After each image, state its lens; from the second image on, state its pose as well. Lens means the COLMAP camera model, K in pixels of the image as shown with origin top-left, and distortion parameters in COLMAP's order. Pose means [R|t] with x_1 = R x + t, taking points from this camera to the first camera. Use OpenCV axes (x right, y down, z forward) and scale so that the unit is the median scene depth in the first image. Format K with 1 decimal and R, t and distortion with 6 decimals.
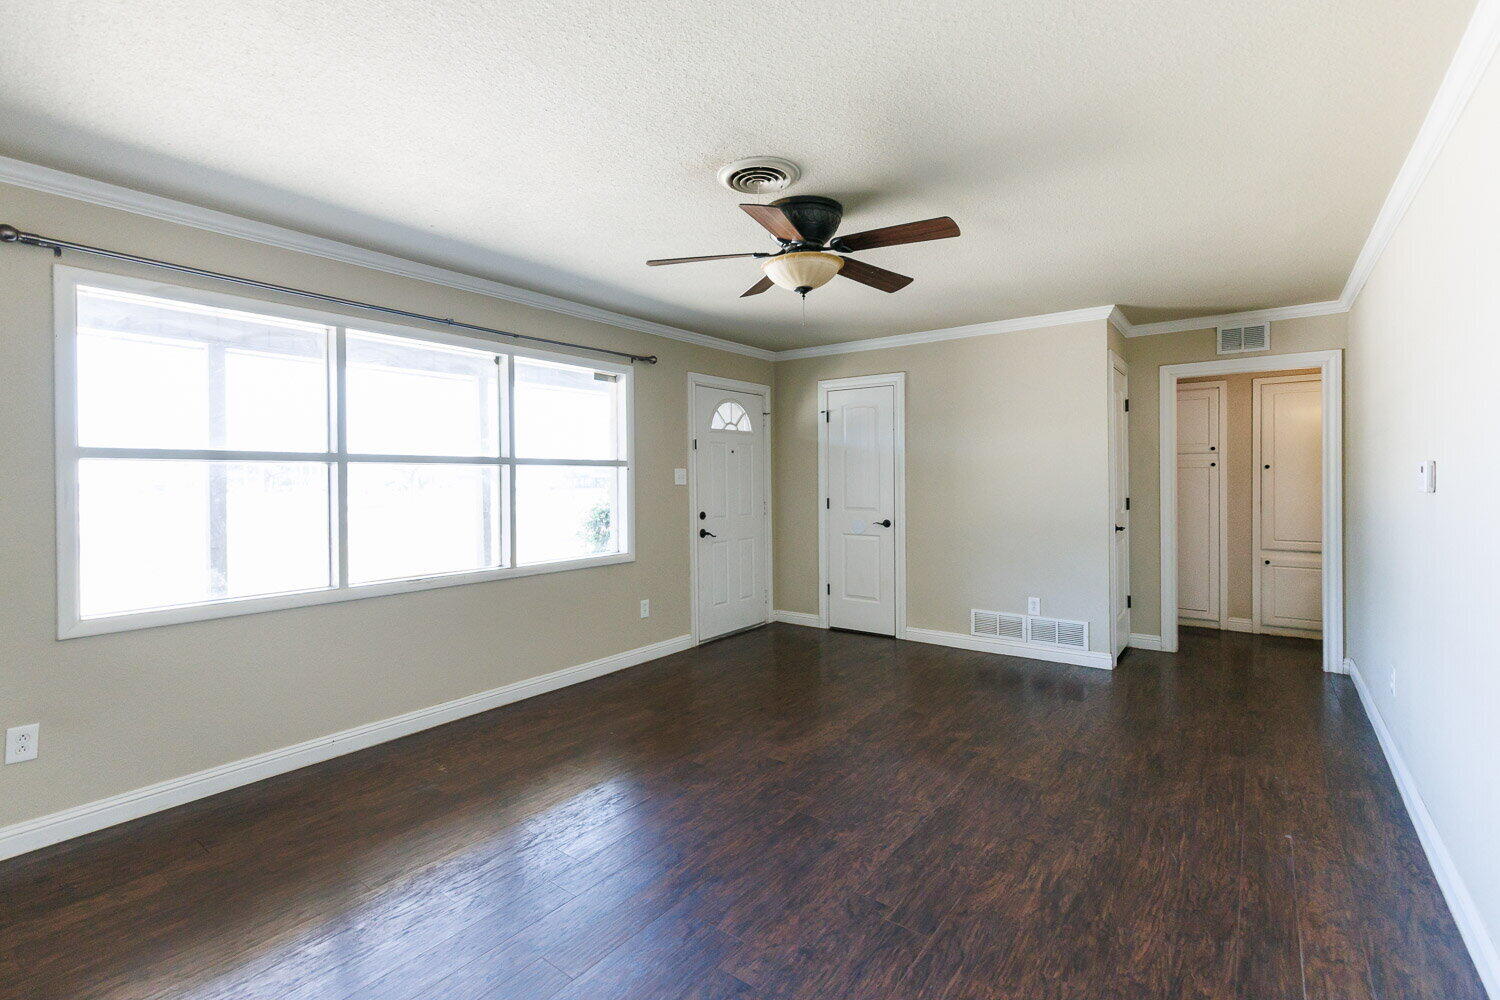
lens RADIAL K [[676.2, 0, 751.1], [0, 676.2, 476.6], [0, 0, 1]] dist [0.009893, -0.001473]
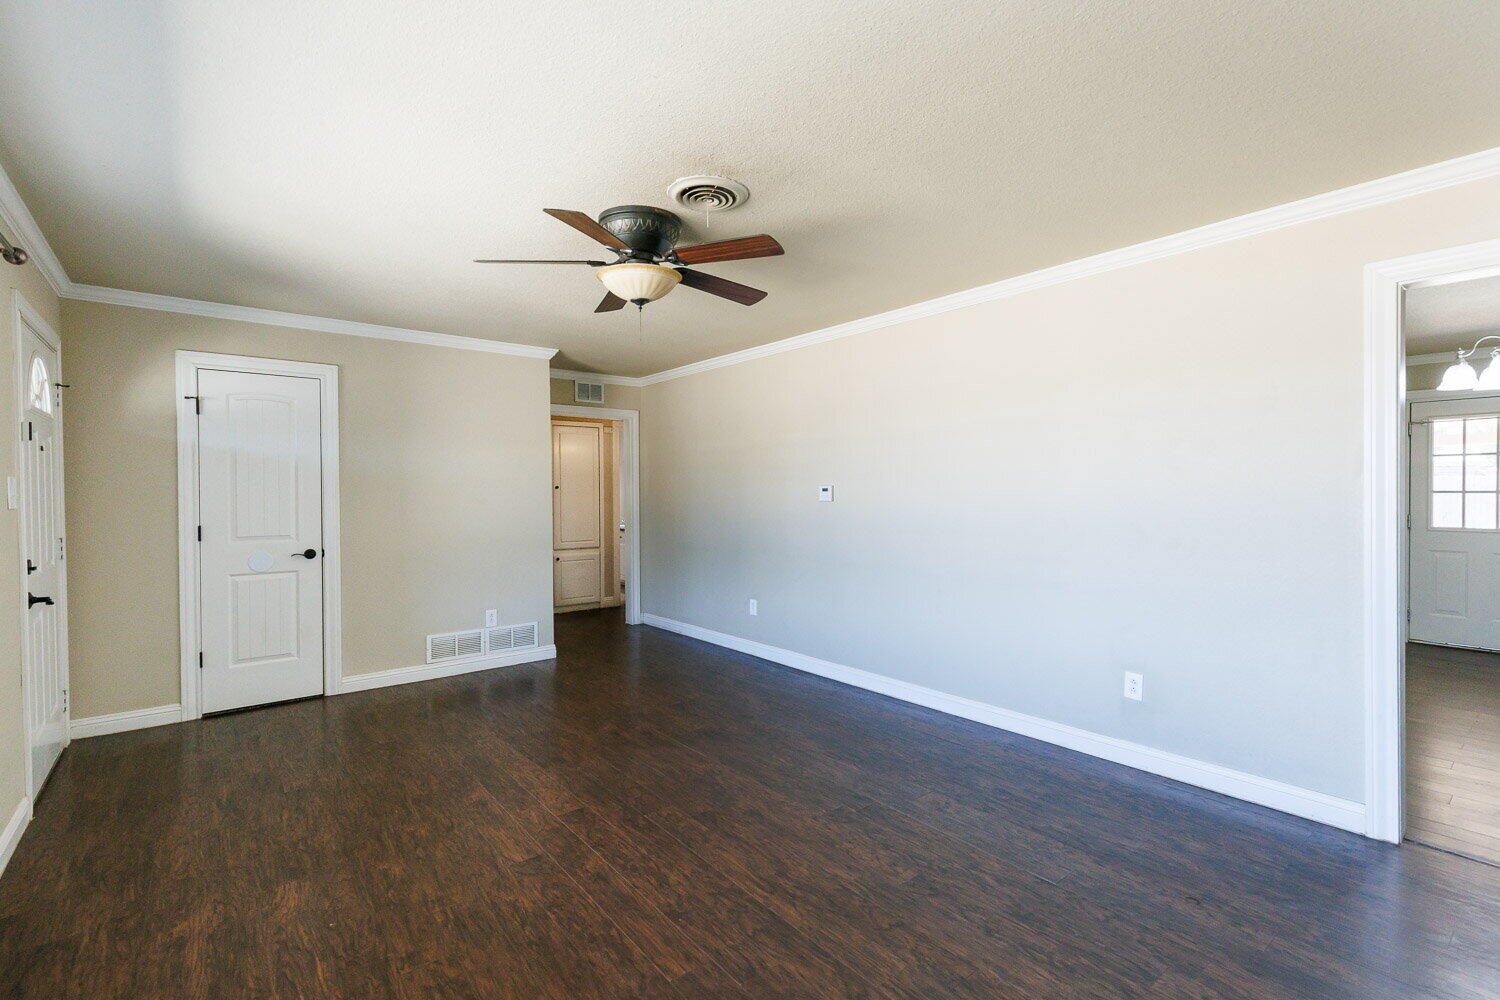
lens RADIAL K [[676.2, 0, 751.4], [0, 676.2, 488.4], [0, 0, 1]] dist [0.009893, -0.001473]
pose [[0.244637, 0.009286, 0.969570, -0.498869], [-0.001161, 0.999956, -0.009284, 0.000277], [-0.969614, 0.001146, 0.244638, 0.355008]]
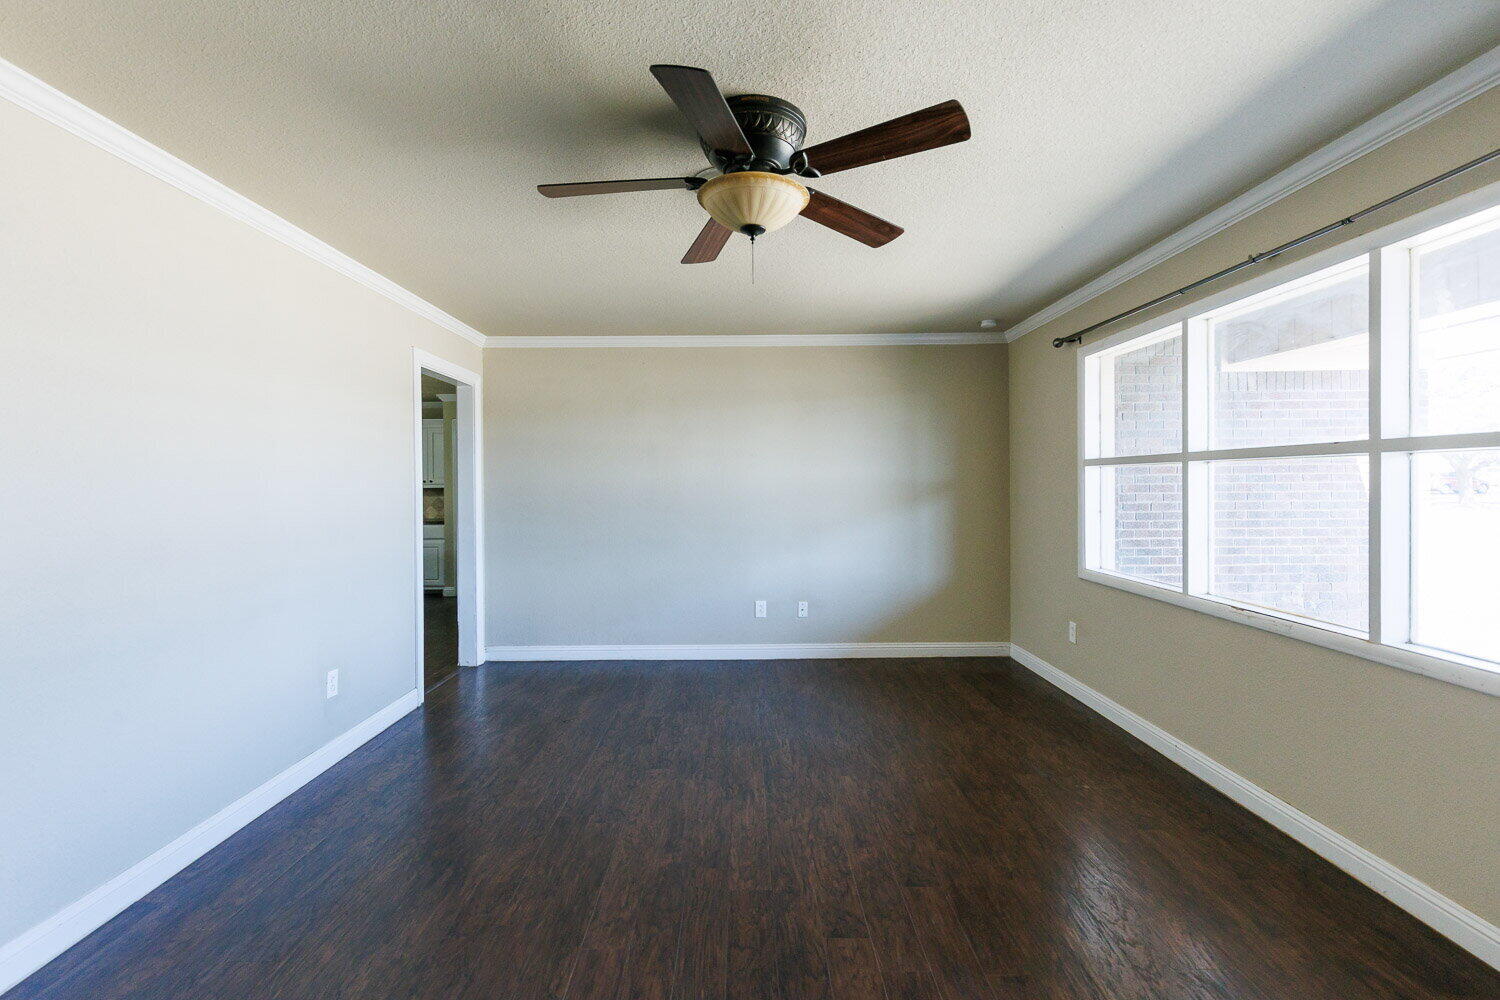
lens RADIAL K [[676.2, 0, 746.9], [0, 676.2, 493.0], [0, 0, 1]] dist [0.009893, -0.001473]
pose [[-0.798917, 0.023517, -0.600982, 0.308192], [0.018846, 0.999723, 0.014067, -0.001520], [0.601146, -0.000088, -0.799139, 0.930504]]
